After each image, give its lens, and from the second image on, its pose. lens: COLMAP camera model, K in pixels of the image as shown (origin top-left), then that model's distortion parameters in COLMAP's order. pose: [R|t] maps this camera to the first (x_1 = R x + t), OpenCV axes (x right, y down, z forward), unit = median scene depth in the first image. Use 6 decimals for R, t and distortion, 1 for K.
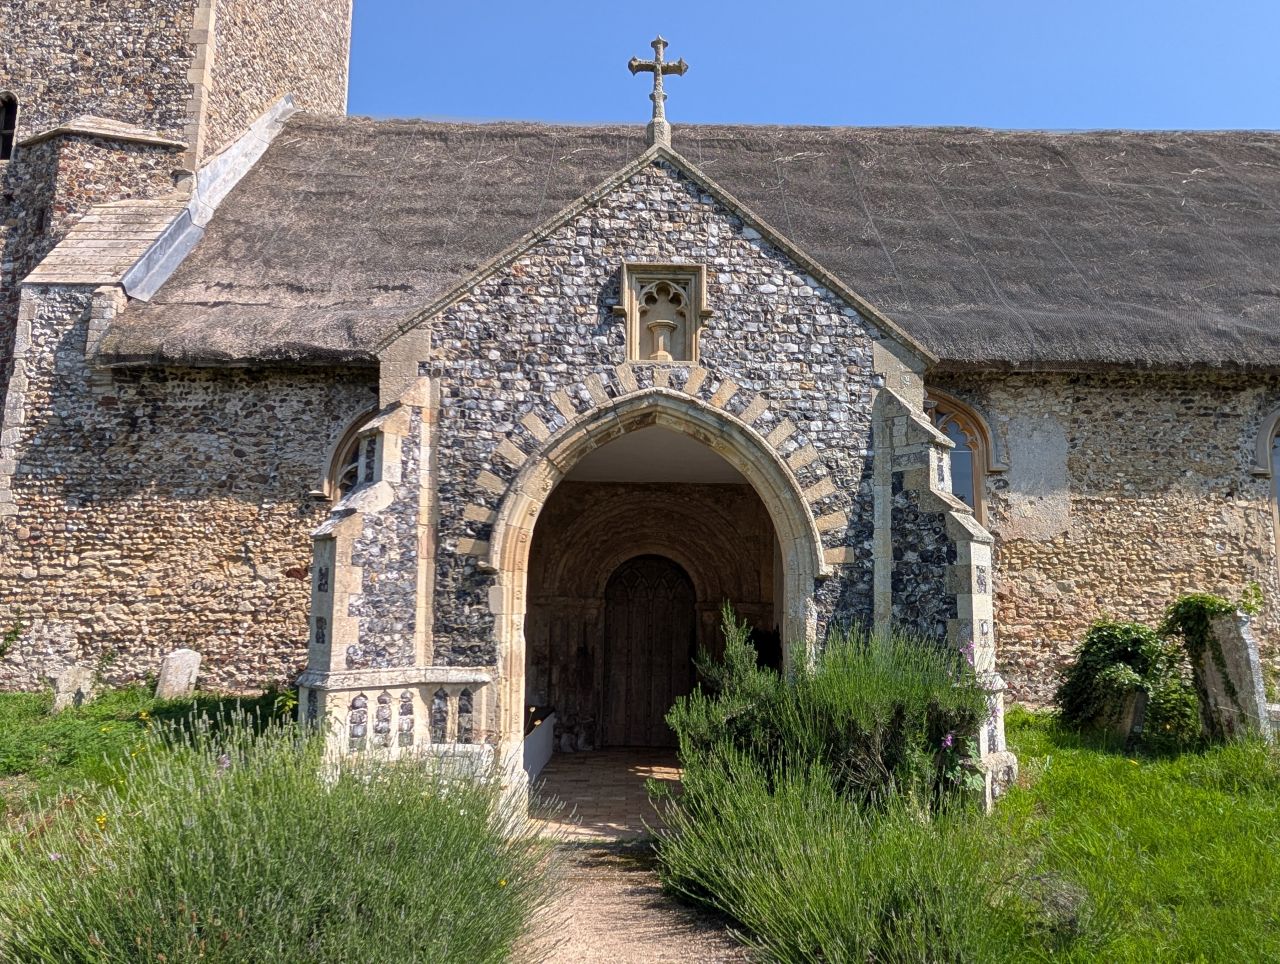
lens RADIAL K [[833.5, 0, 640.8], [0, 833.5, 511.1], [0, 0, 1]] dist [-0.005199, -0.001123]
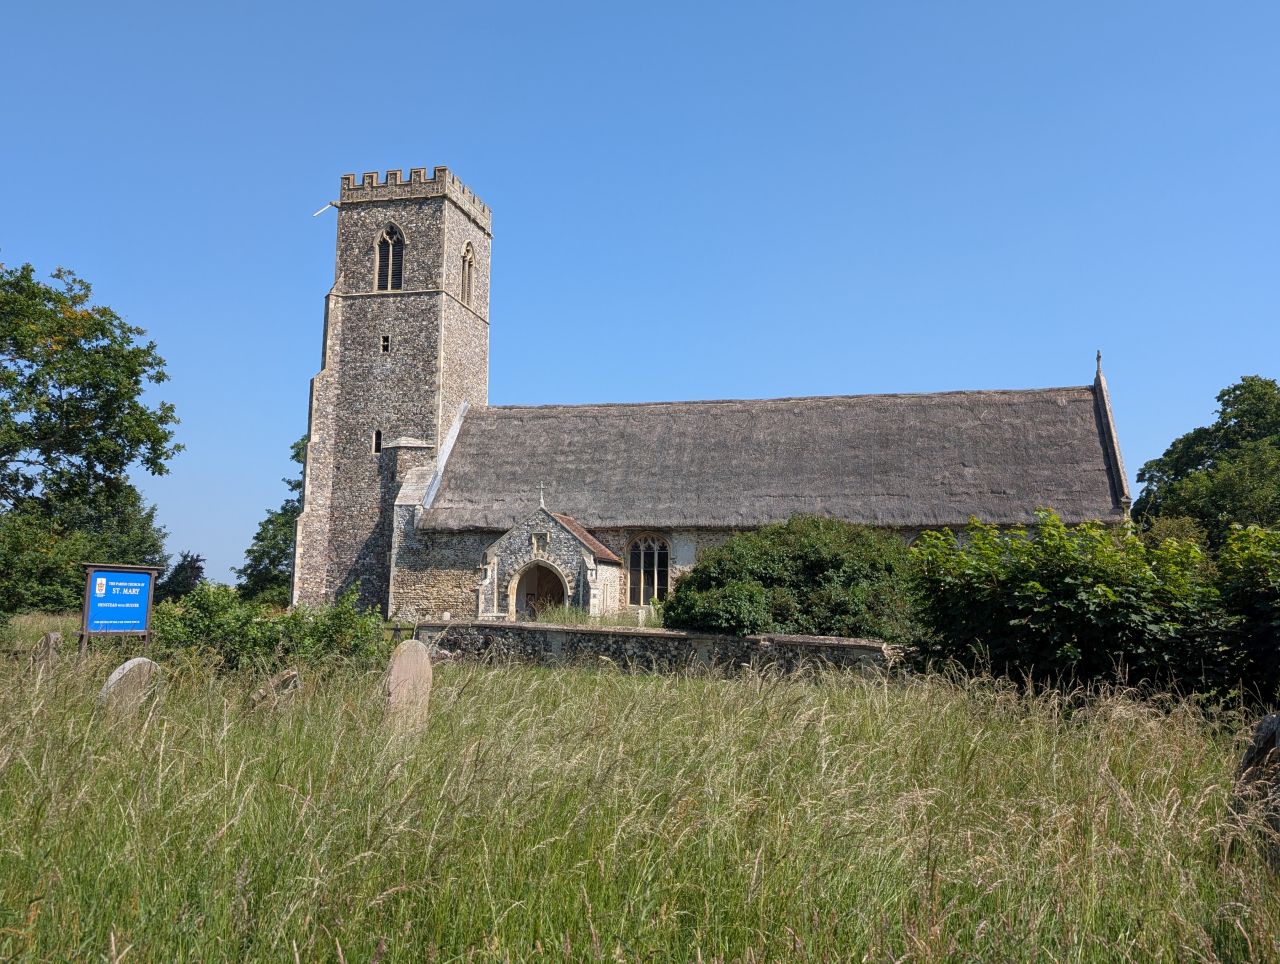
lens RADIAL K [[897.7, 0, 640.0], [0, 897.7, 482.0], [0, 0, 1]] dist [0.001723, -0.000002]
pose [[0.977366, -0.032598, -0.209030, 1.048861], [0.031488, 0.999467, -0.008636, -0.321208], [0.209200, 0.001859, 0.977871, -2.484324]]
